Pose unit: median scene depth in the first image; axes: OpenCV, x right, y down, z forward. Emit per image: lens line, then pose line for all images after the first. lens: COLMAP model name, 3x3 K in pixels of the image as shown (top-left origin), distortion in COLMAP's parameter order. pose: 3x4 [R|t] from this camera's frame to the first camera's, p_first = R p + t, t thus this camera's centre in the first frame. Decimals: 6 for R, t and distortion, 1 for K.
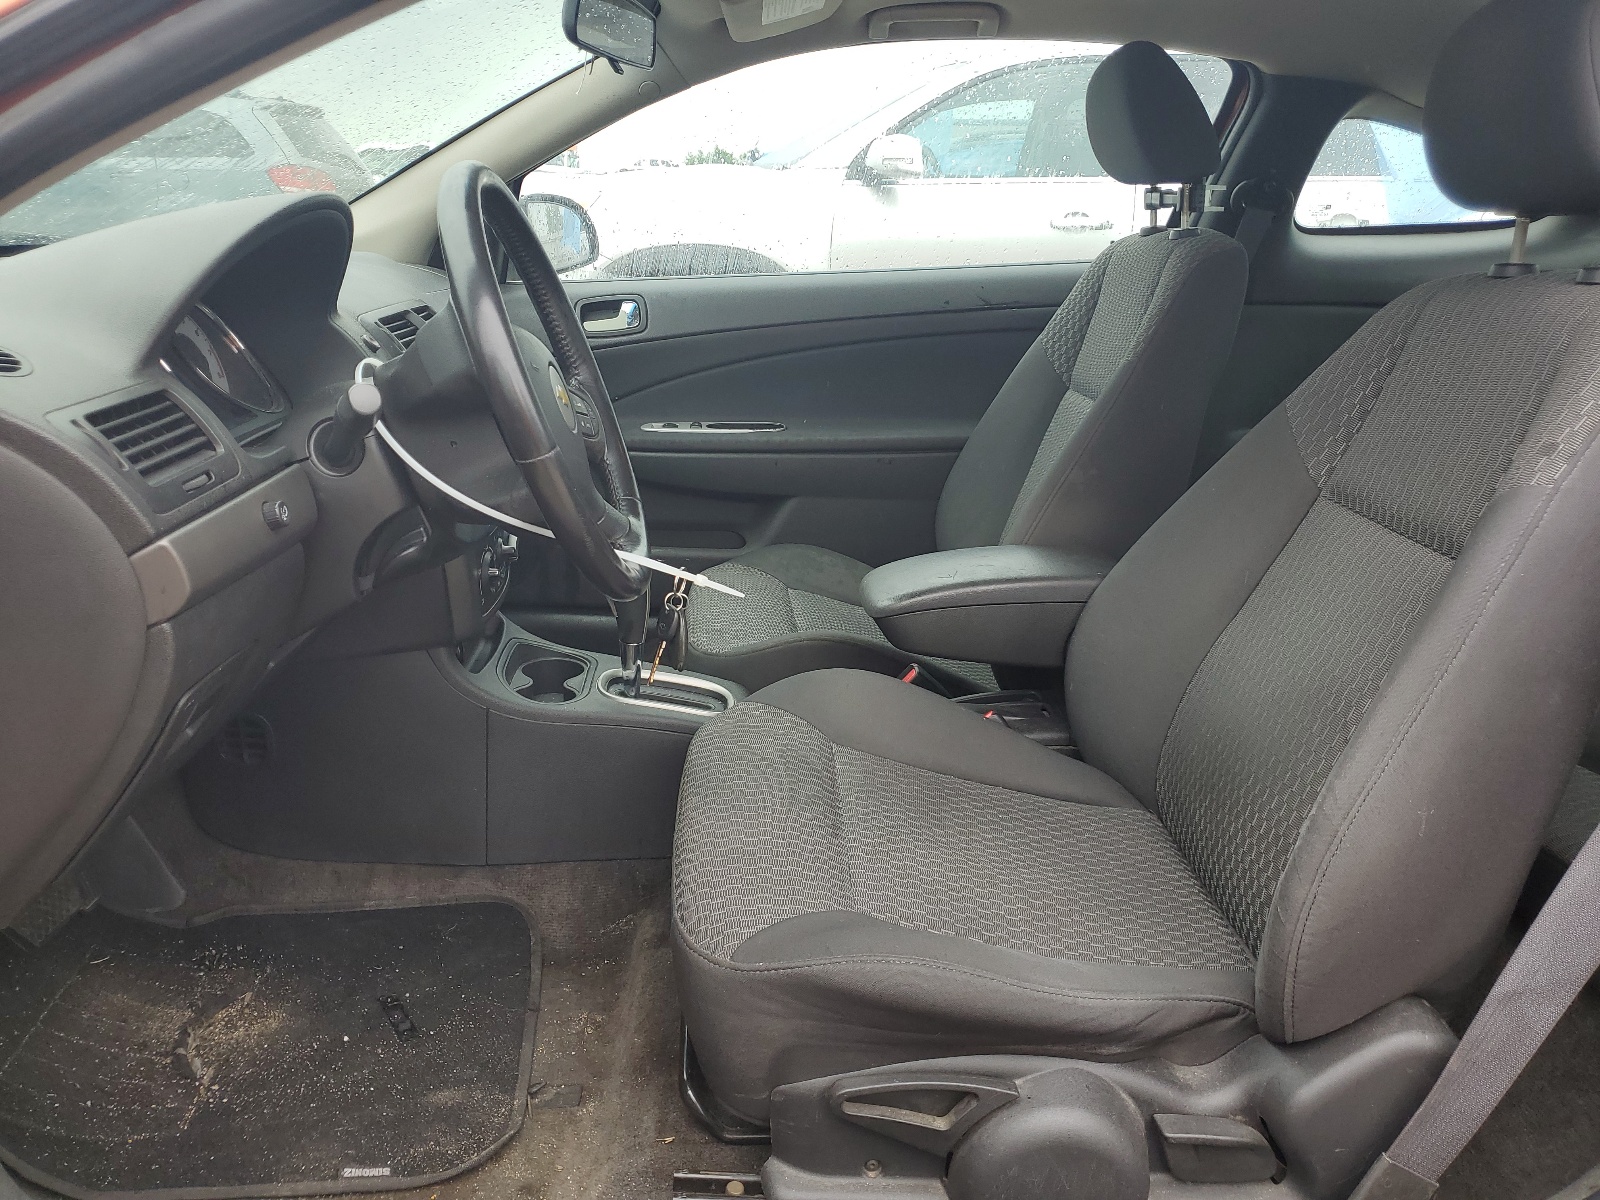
lens RADIAL K [[1239.1, 0, 800.0], [0, 1239.1, 600.0], [0, 0, 1]] dist [-0.002163, 0.002145]
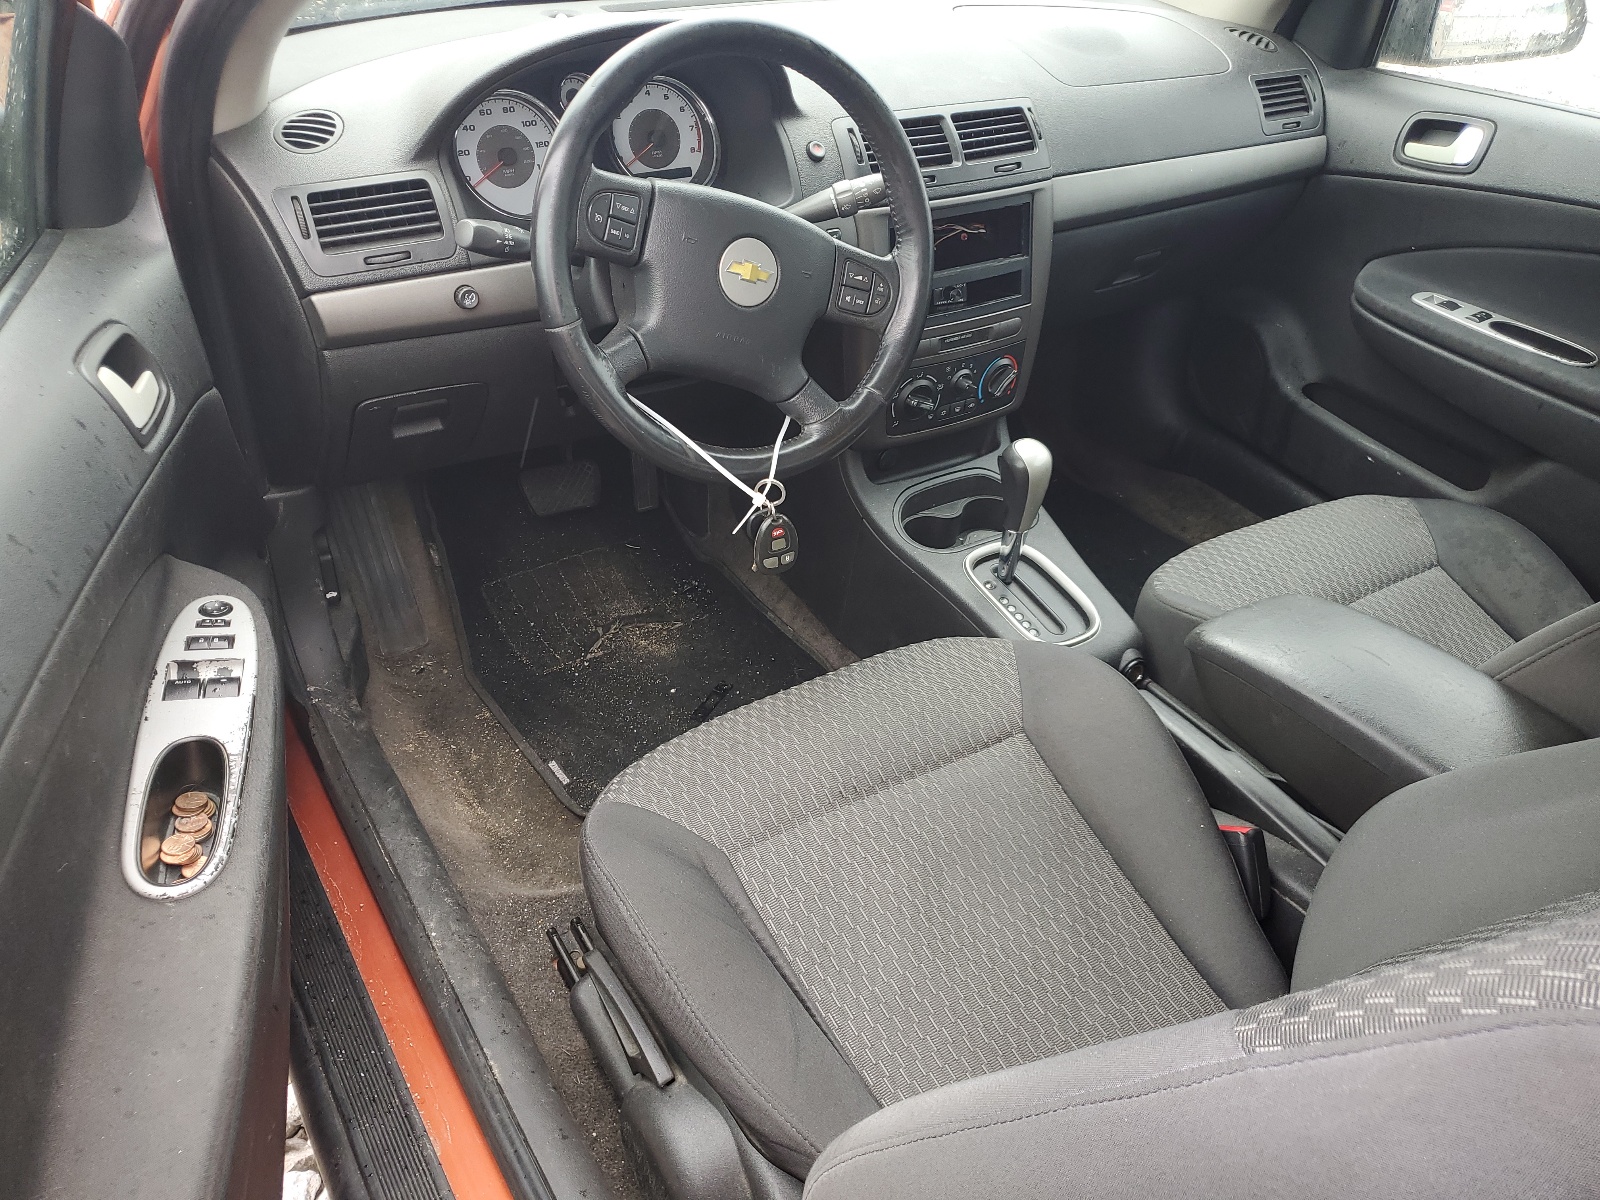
lens RADIAL K [[1239.1, 0, 800.0], [0, 1239.1, 600.0], [0, 0, 1]] dist [-0.002163, 0.002145]
pose [[0.465307, 0.510396, -0.723177, 0.359225], [-0.294062, 0.859744, 0.417575, -0.189017], [0.834875, 0.018358, 0.550133, 0.254199]]
